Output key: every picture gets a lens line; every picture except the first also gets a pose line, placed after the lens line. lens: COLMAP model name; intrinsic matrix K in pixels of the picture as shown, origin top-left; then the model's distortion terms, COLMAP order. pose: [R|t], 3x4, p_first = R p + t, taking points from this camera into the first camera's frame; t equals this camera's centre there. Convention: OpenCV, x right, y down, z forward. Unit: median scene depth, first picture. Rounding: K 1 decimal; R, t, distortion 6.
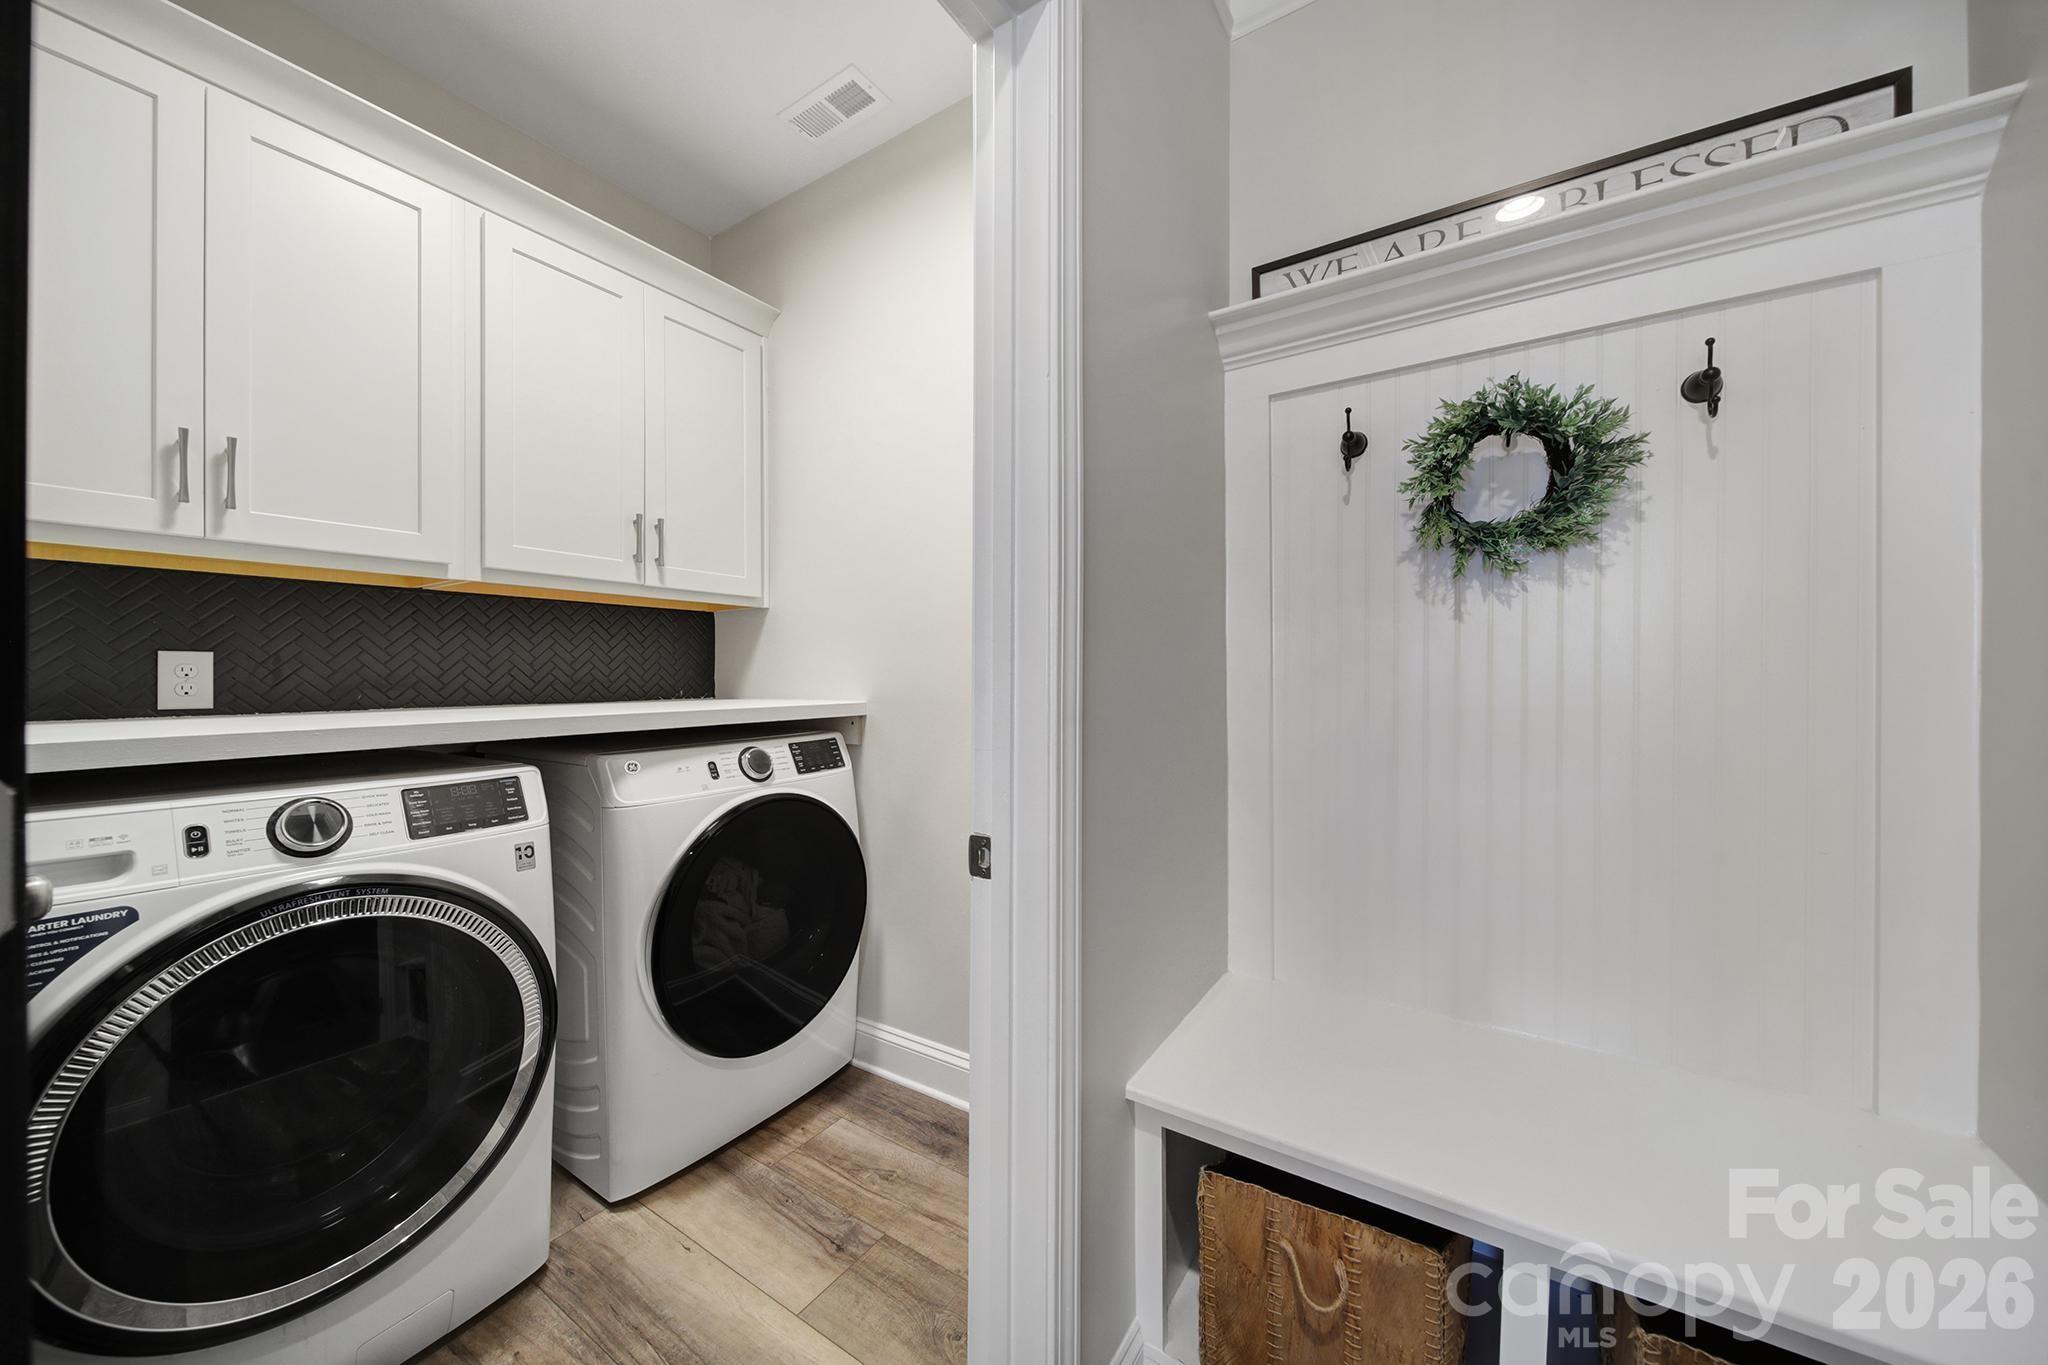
lens RADIAL K [[725.3, 0, 1028.7], [0, 725.3, 683.1], [0, 0, 1]] dist [-0.001697, -0.000867]
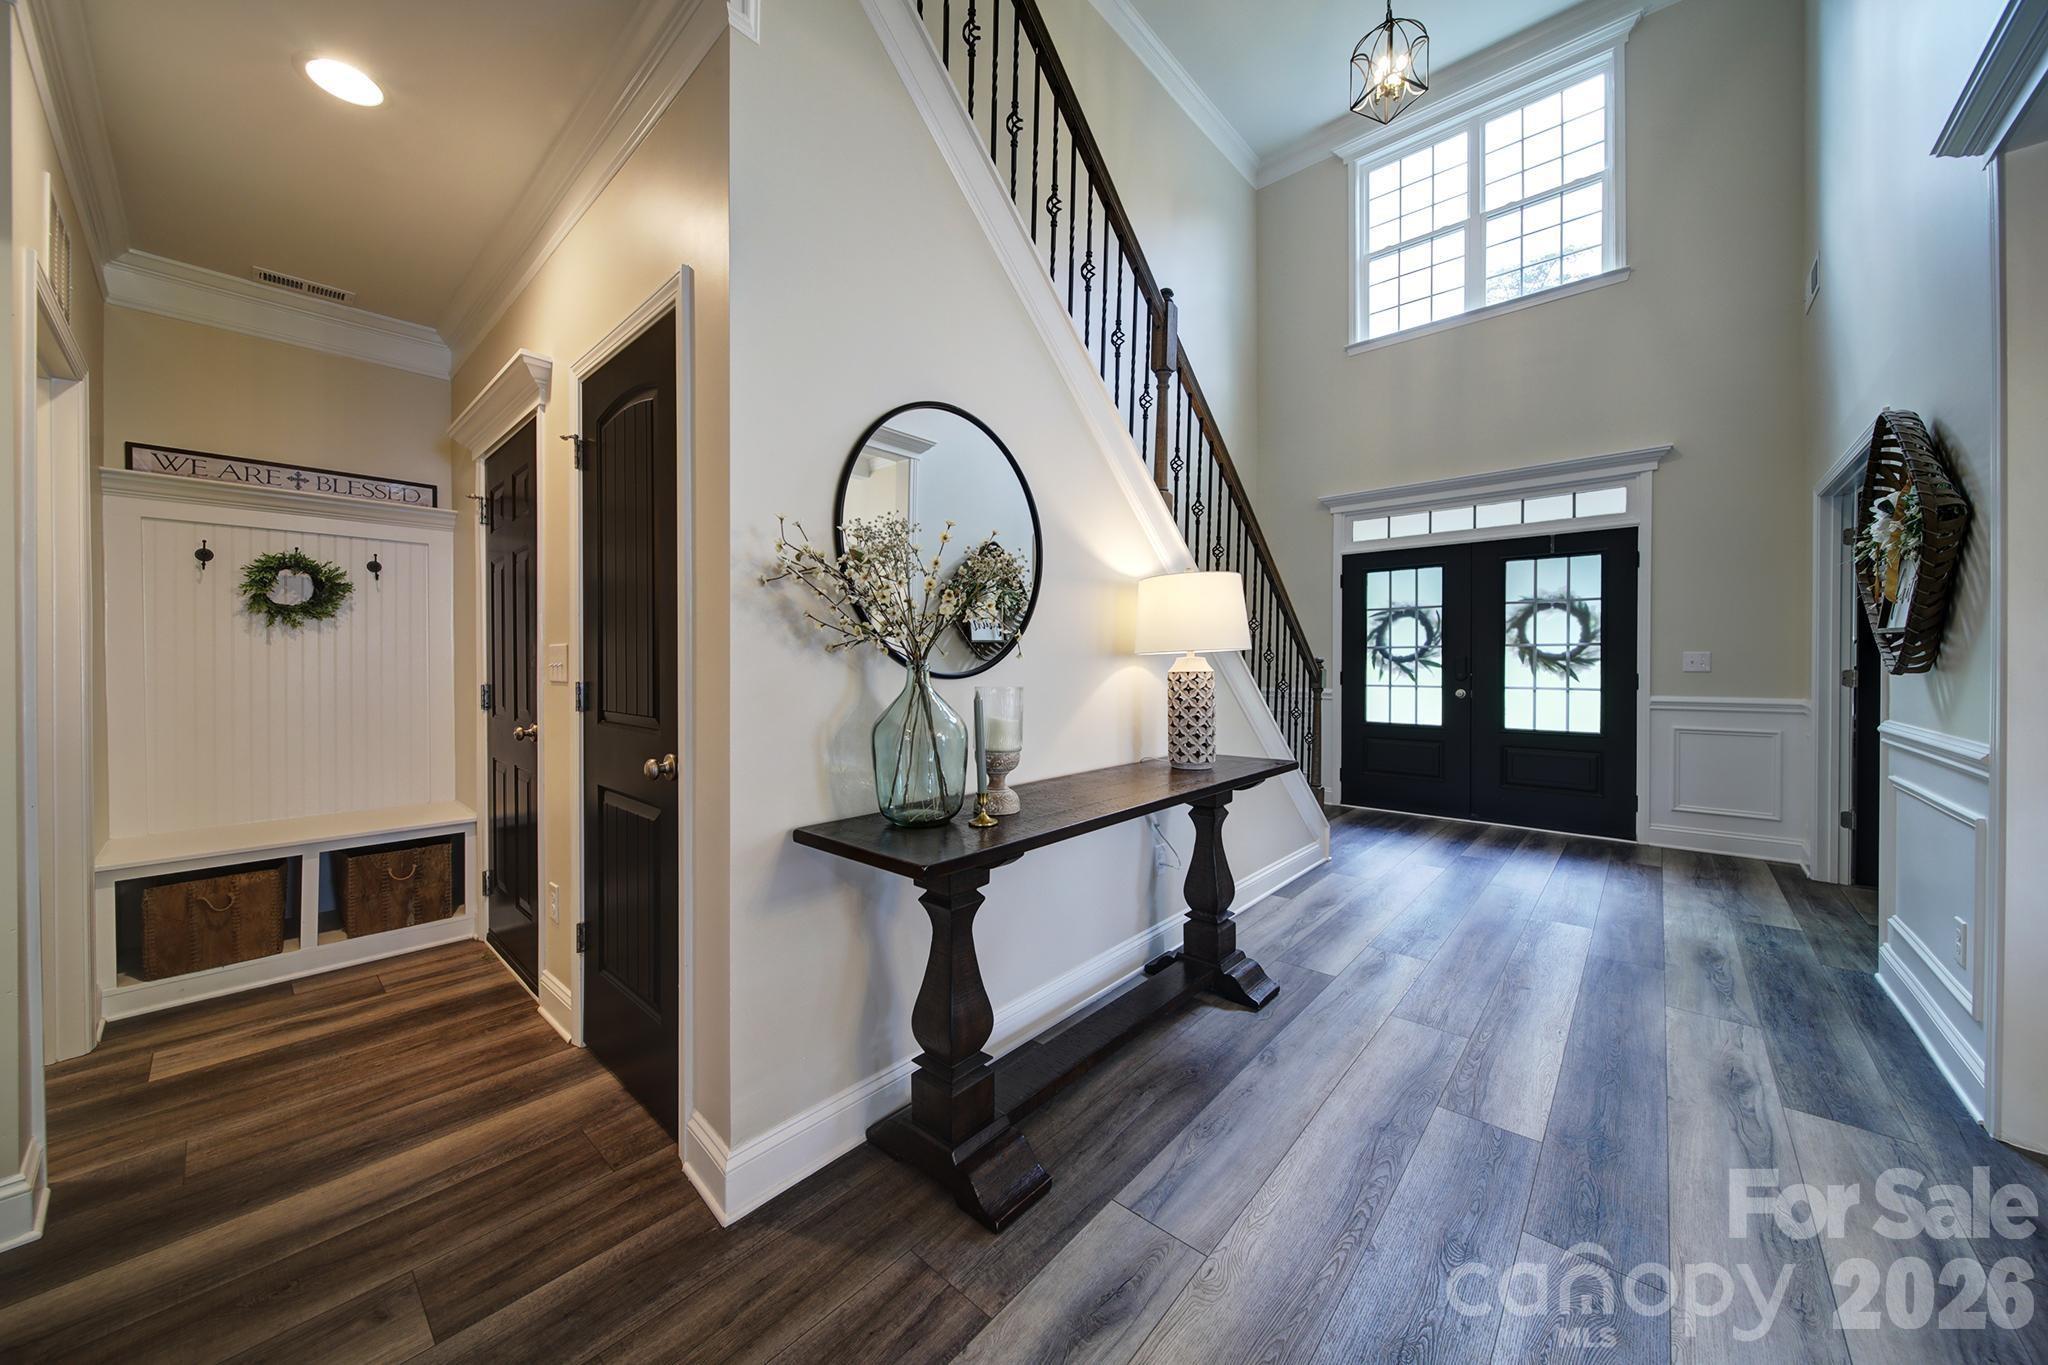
lens RADIAL K [[725.3, 0, 1026.6], [0, 725.3, 672.2], [0, 0, 1]] dist [-0.001697, -0.000867]
pose [[0.149487, -0.008209, 0.988730, -1.433744], [0.000690, 0.999966, 0.008198, -0.017130], [-0.988763, -0.000544, 0.149488, -1.872192]]
